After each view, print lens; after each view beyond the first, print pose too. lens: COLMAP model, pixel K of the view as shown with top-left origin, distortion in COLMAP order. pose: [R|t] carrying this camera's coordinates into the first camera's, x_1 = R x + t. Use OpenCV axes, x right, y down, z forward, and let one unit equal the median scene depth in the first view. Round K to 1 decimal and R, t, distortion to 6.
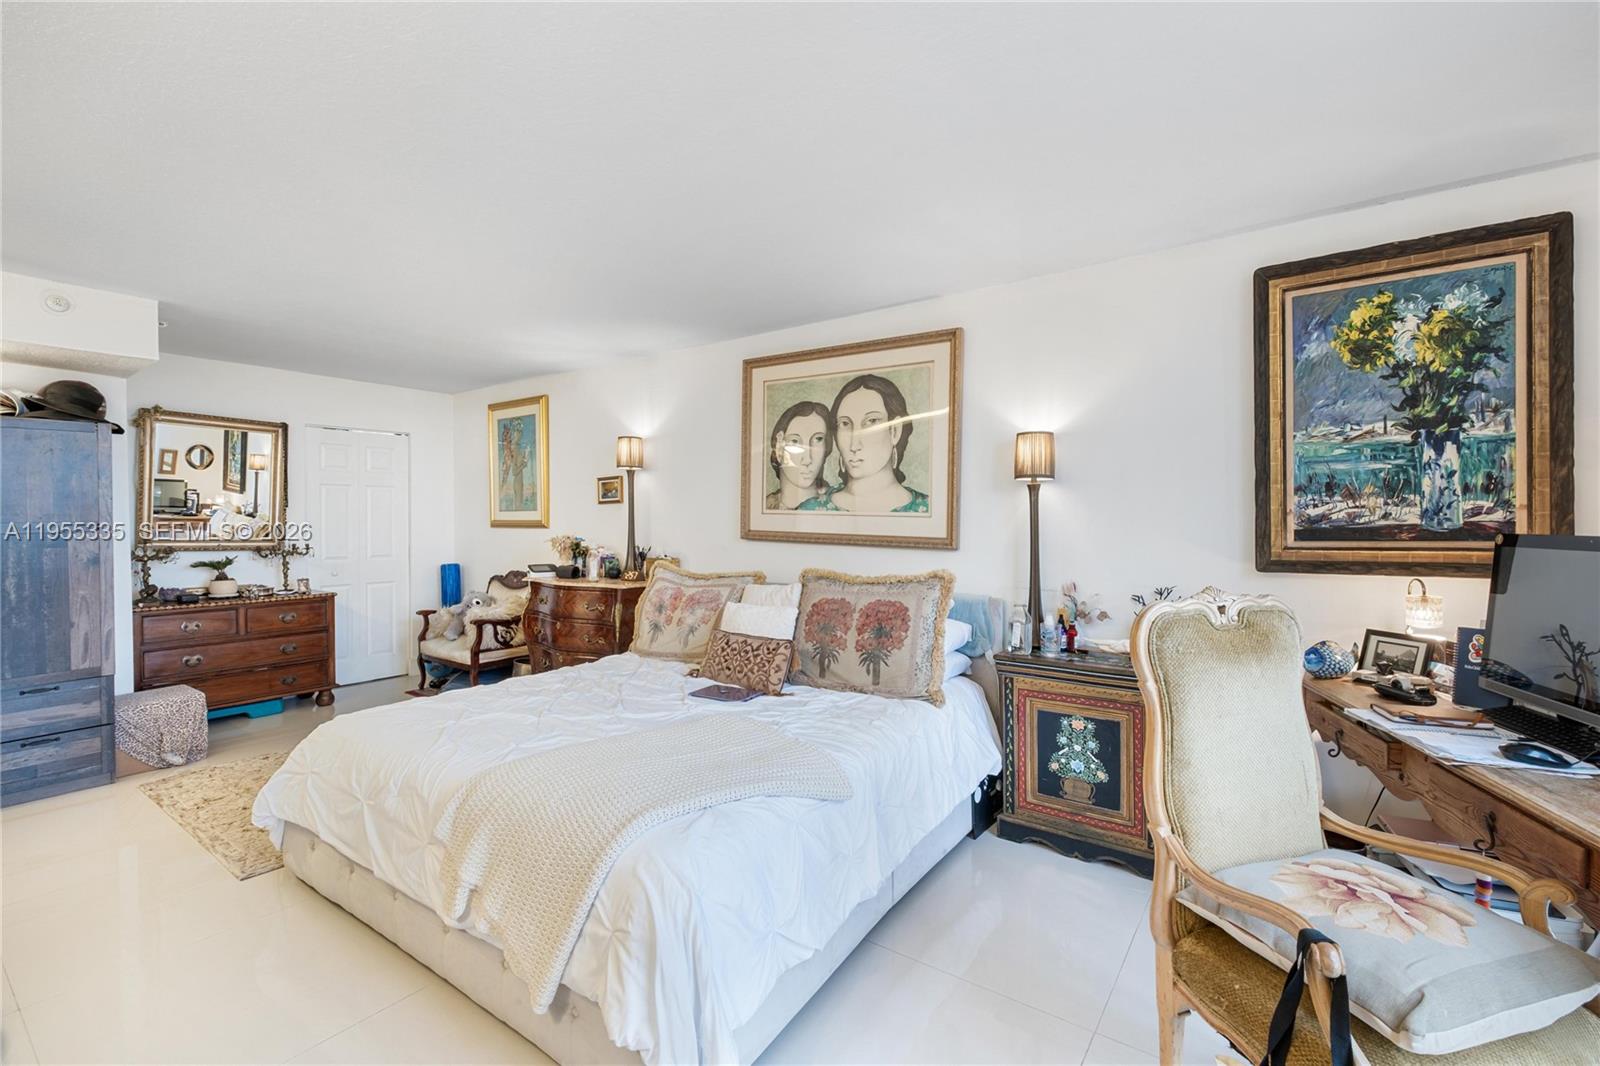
lens RADIAL K [[709.6, 0, 803.1], [0, 709.6, 521.5], [0, 0, 1]] dist [-0.001549, -0.000355]
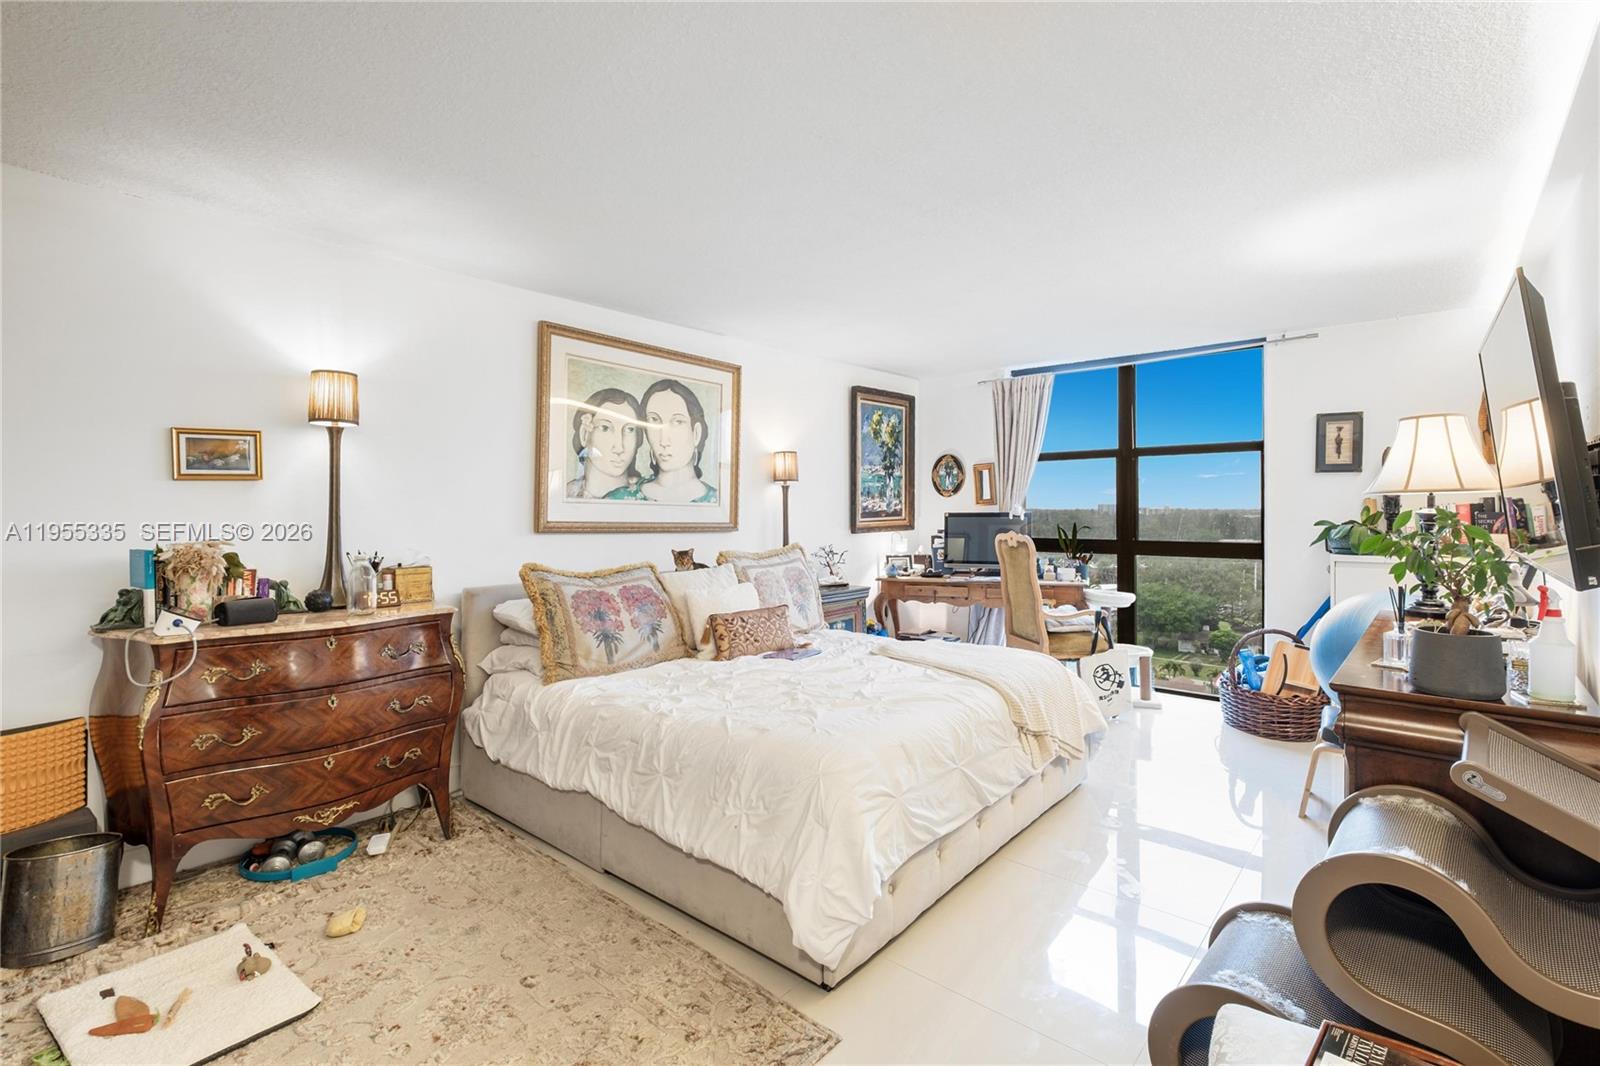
lens RADIAL K [[726.4, 0, 790.6], [0, 726.4, 503.2], [0, 0, 1]] dist [0.005454, 0.000034]
pose [[0.096881, 0.007800, 0.995265, -1.075307], [0.006543, 0.999943, -0.008473, -0.000313], [-0.995274, 0.007333, 0.096824, 0.729796]]
